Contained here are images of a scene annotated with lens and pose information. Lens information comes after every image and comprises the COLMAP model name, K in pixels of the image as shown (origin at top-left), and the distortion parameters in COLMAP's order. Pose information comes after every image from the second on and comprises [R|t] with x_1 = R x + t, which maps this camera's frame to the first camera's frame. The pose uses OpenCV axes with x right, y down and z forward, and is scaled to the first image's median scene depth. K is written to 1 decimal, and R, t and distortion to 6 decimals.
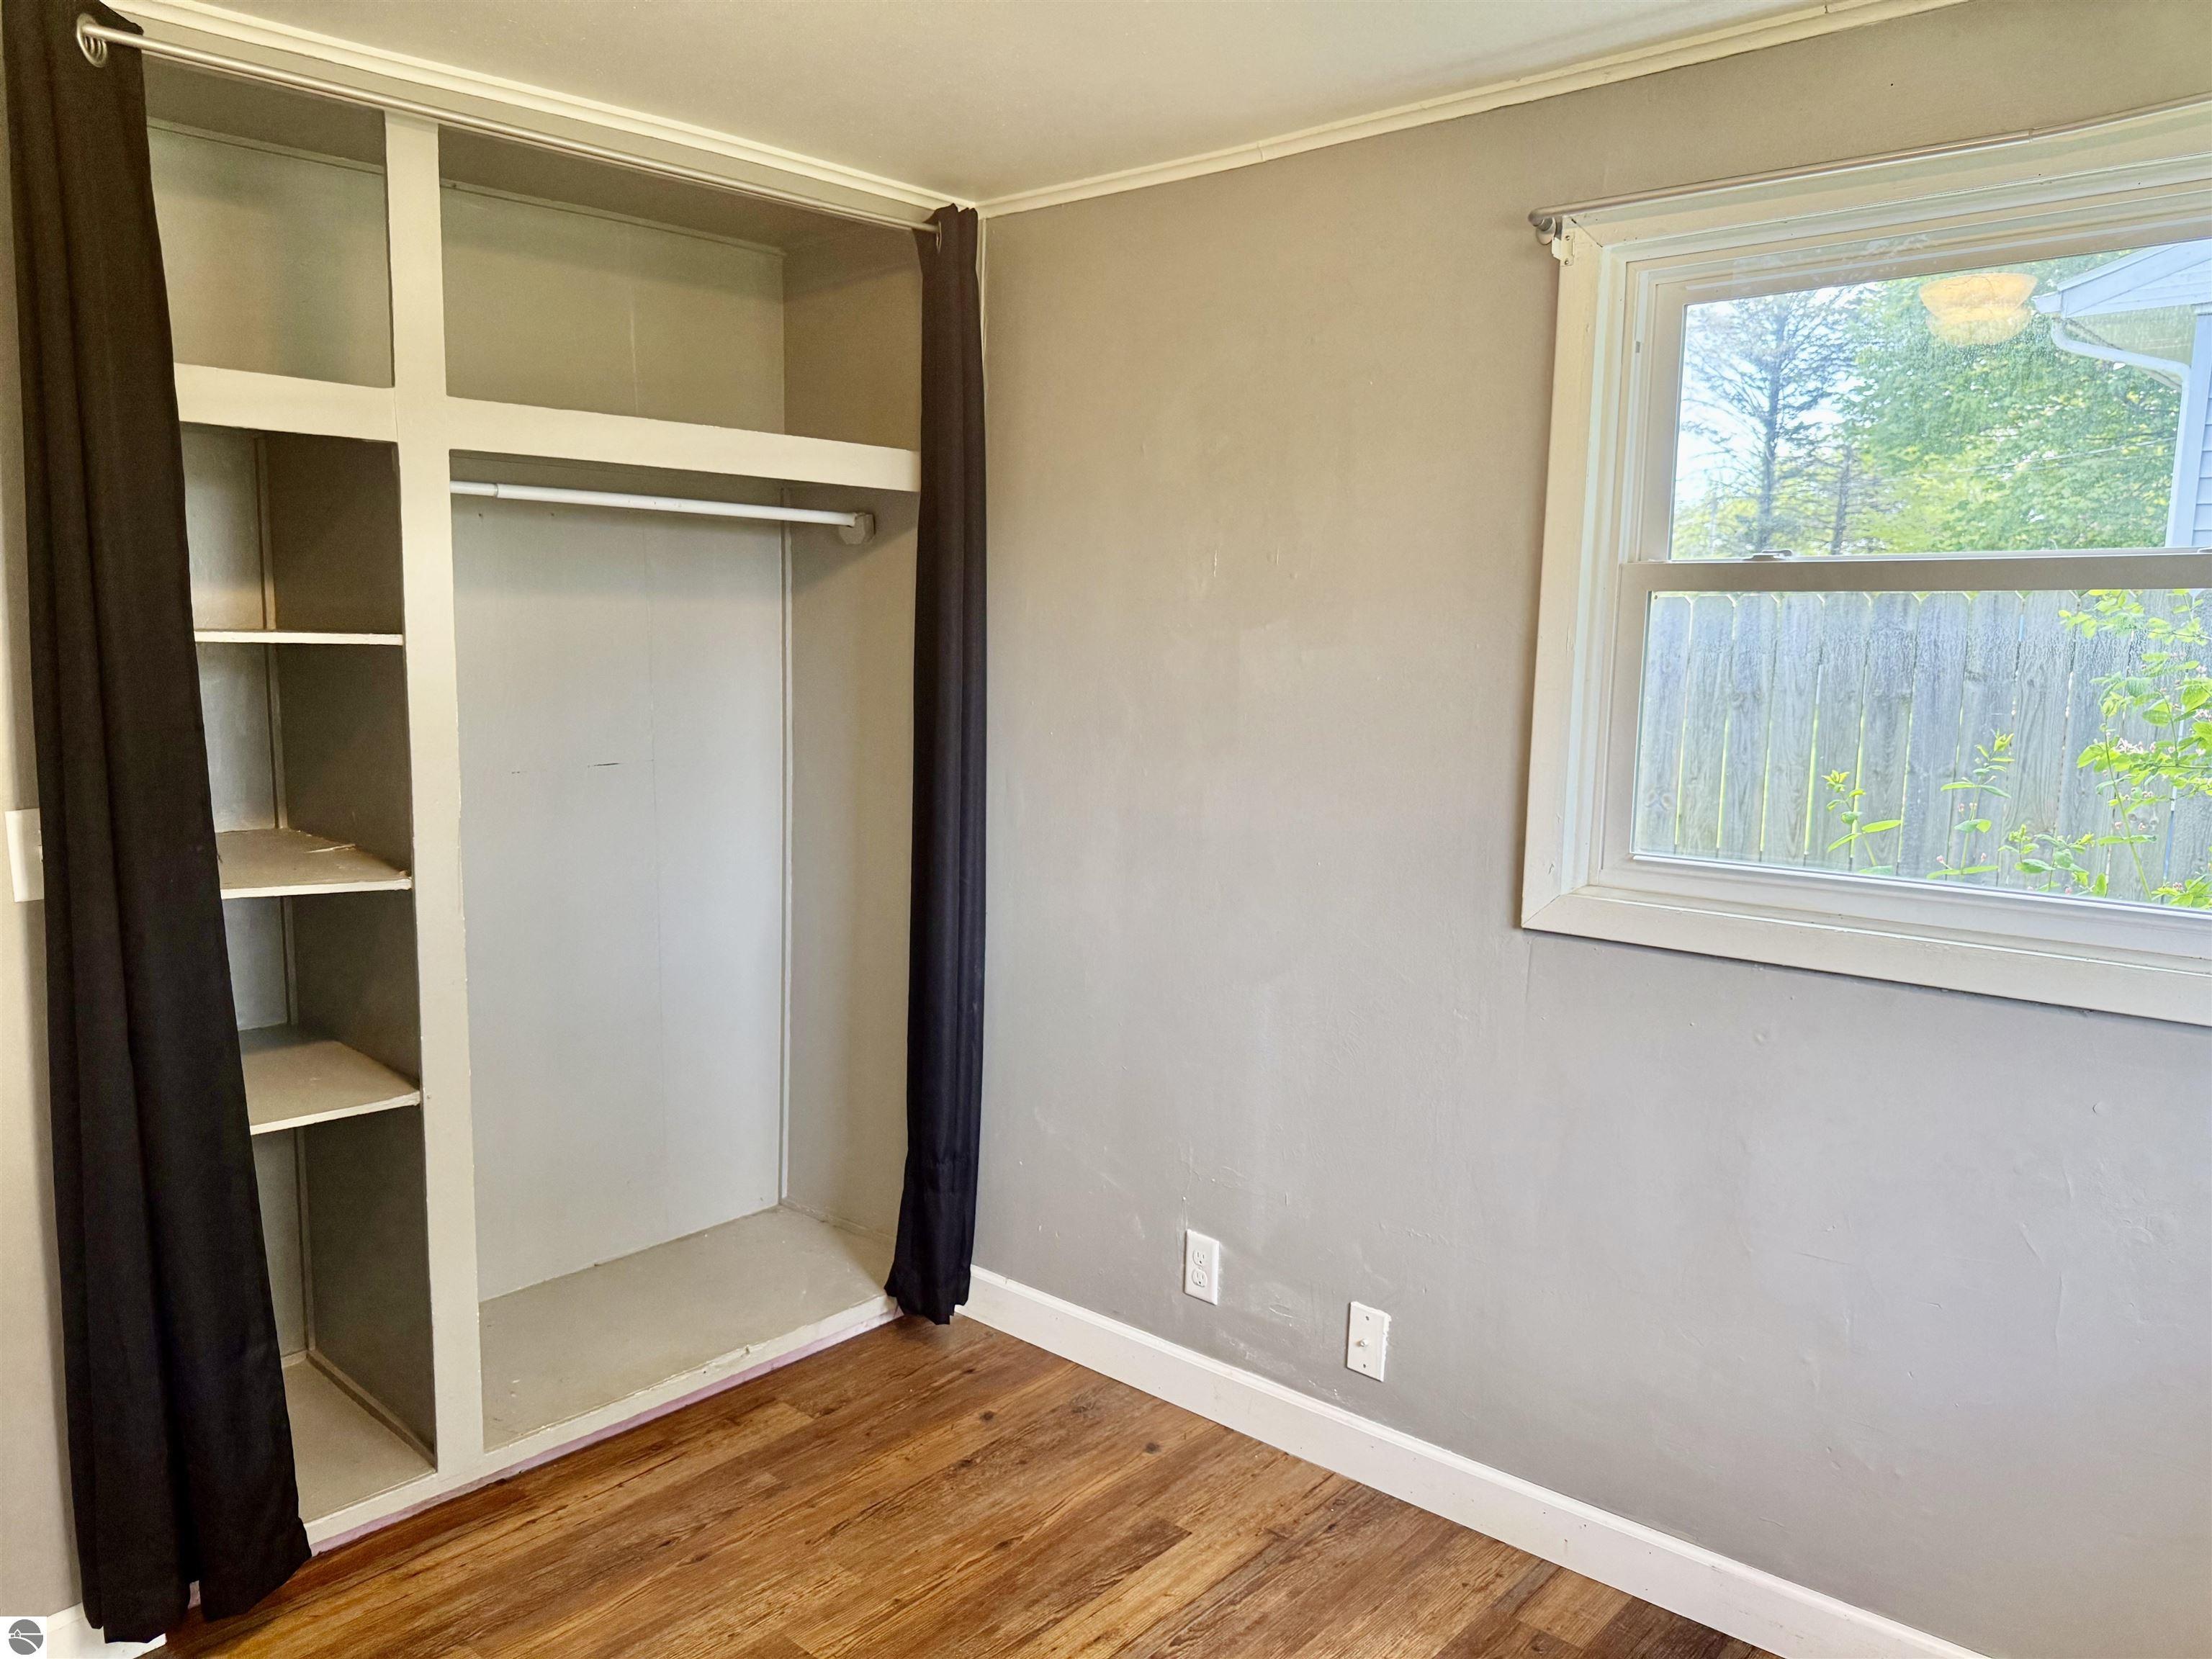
lens RADIAL K [[1567.6, 0, 1096.3], [0, 1567.6, 826.3], [0, 0, 1]] dist [0.043906, -0.056021]
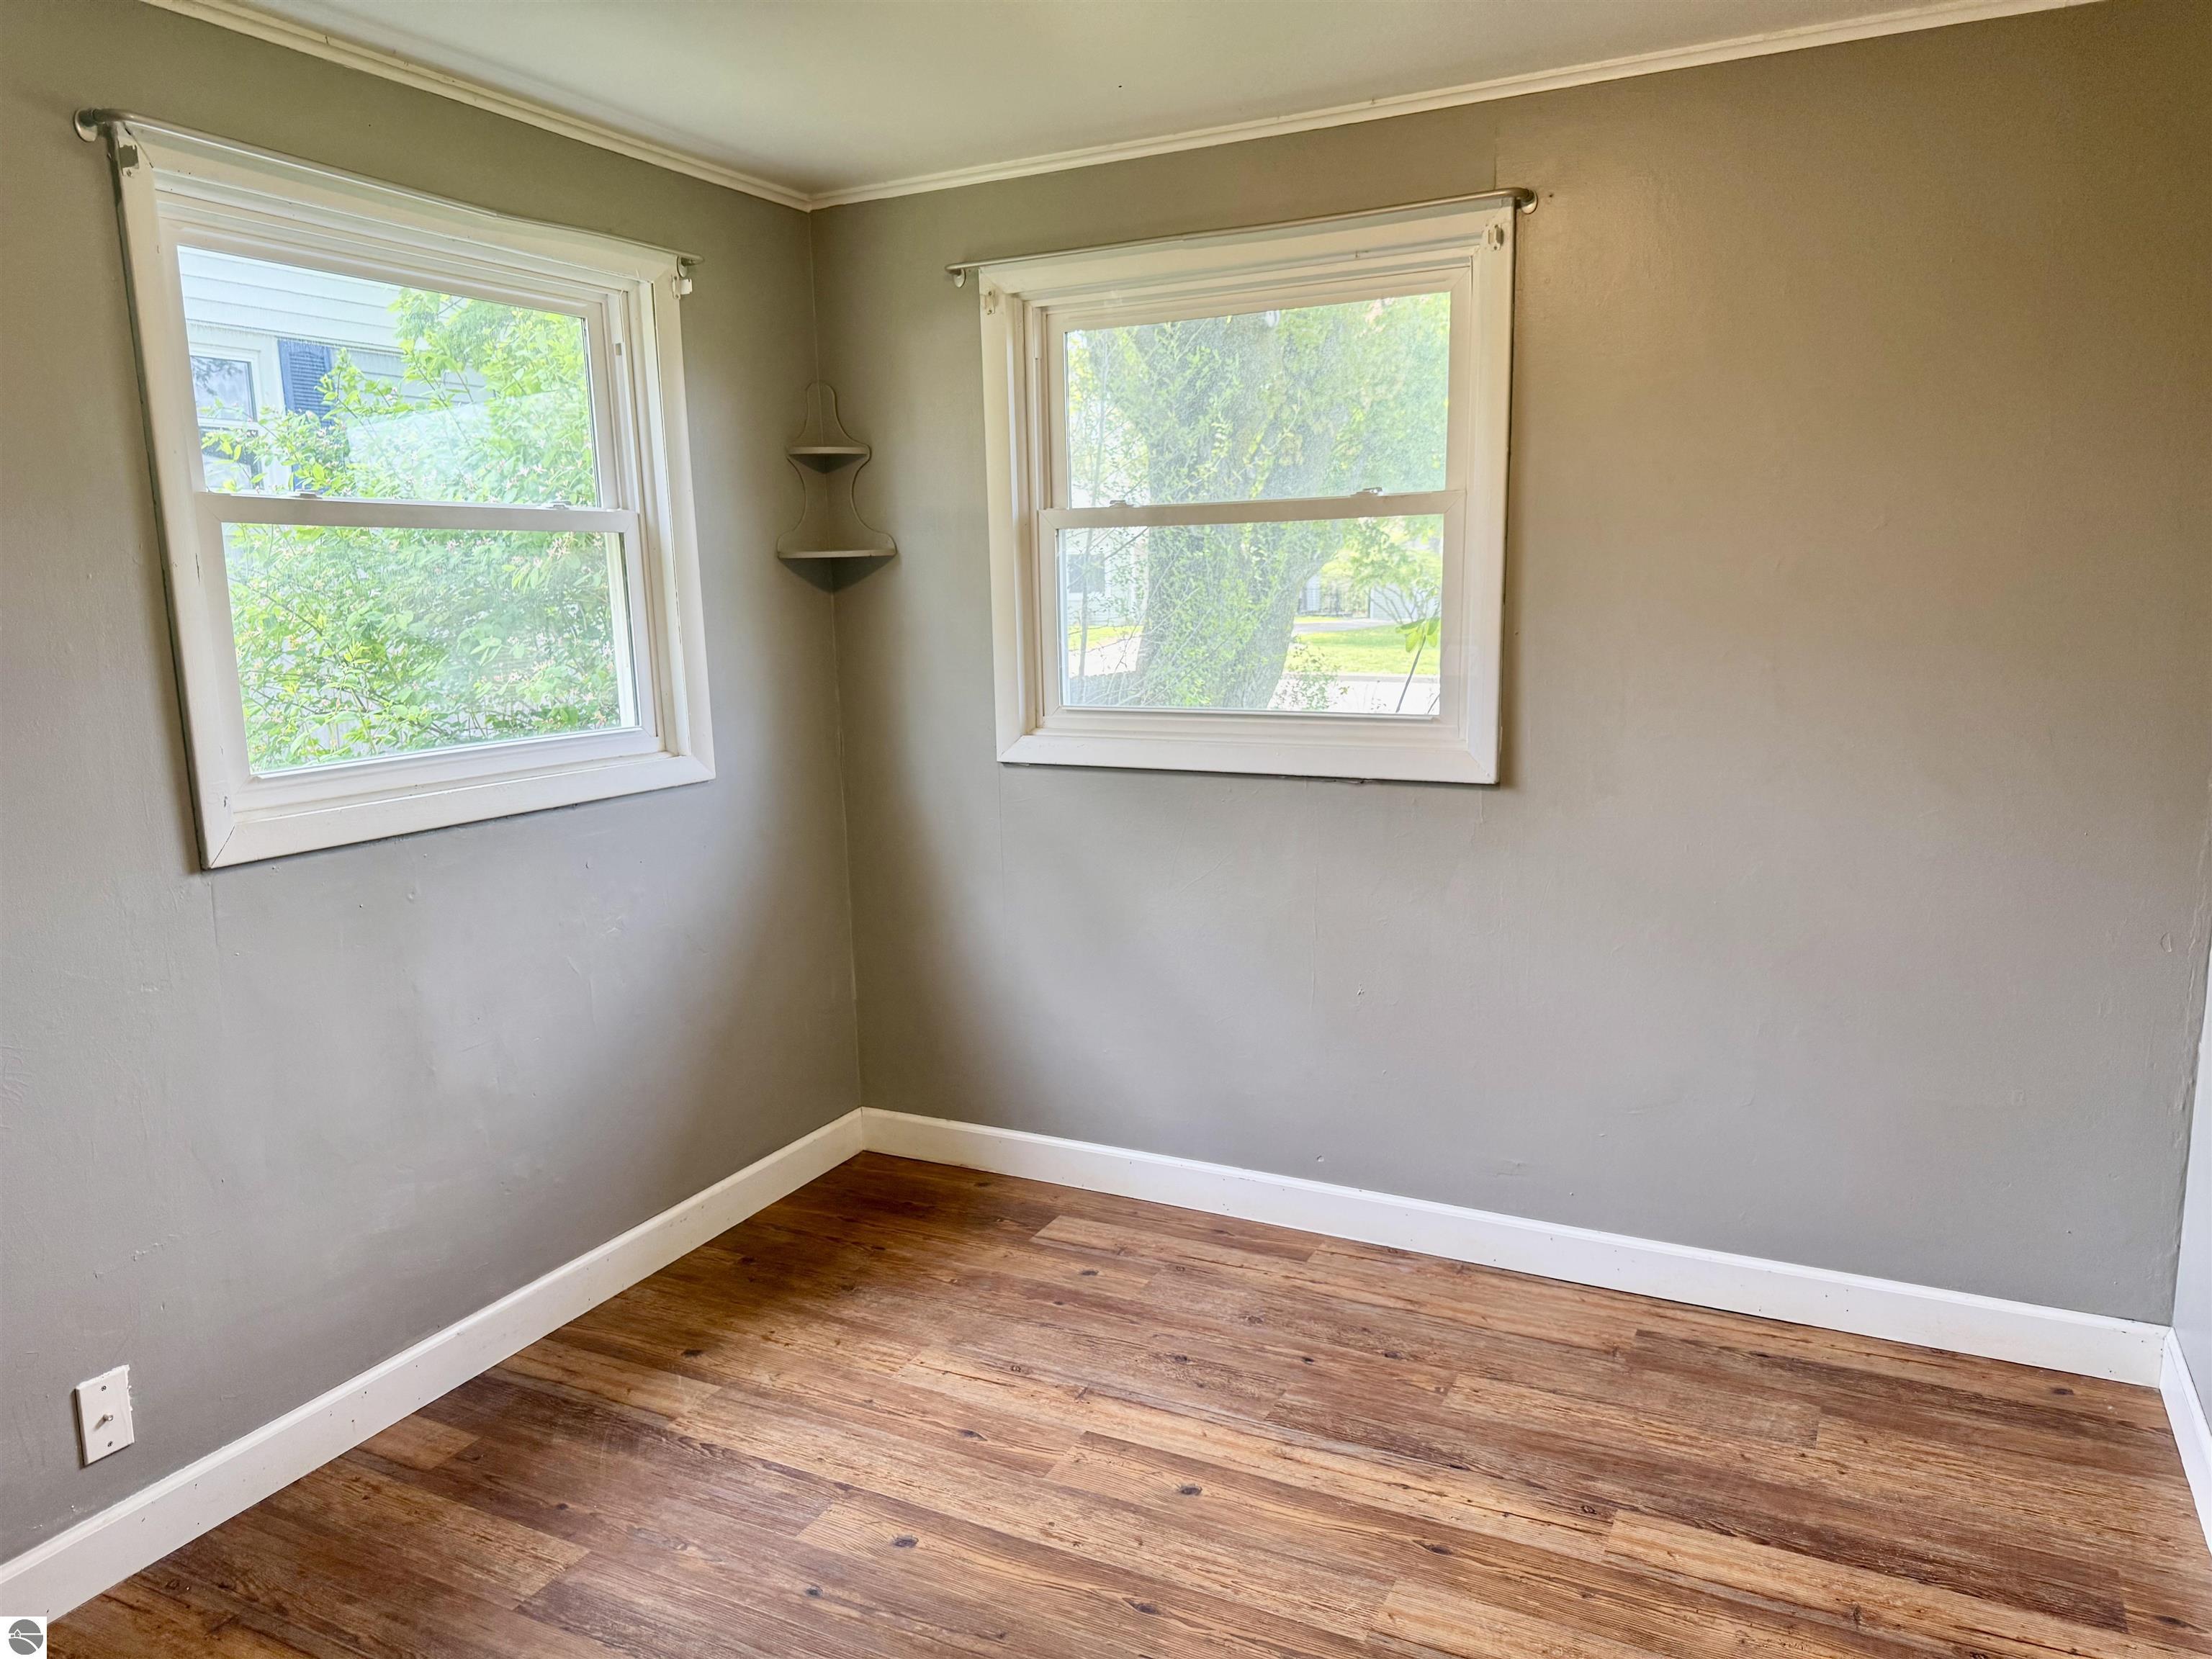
lens RADIAL K [[1567.6, 0, 1098.3], [0, 1567.6, 830.3], [0, 0, 1]] dist [0.043906, -0.056021]
pose [[-0.238054, -0.169920, 0.956273, -0.792398], [0.136838, 0.968889, 0.206226, -0.085543], [-0.961564, 0.179947, -0.207396, 0.685460]]
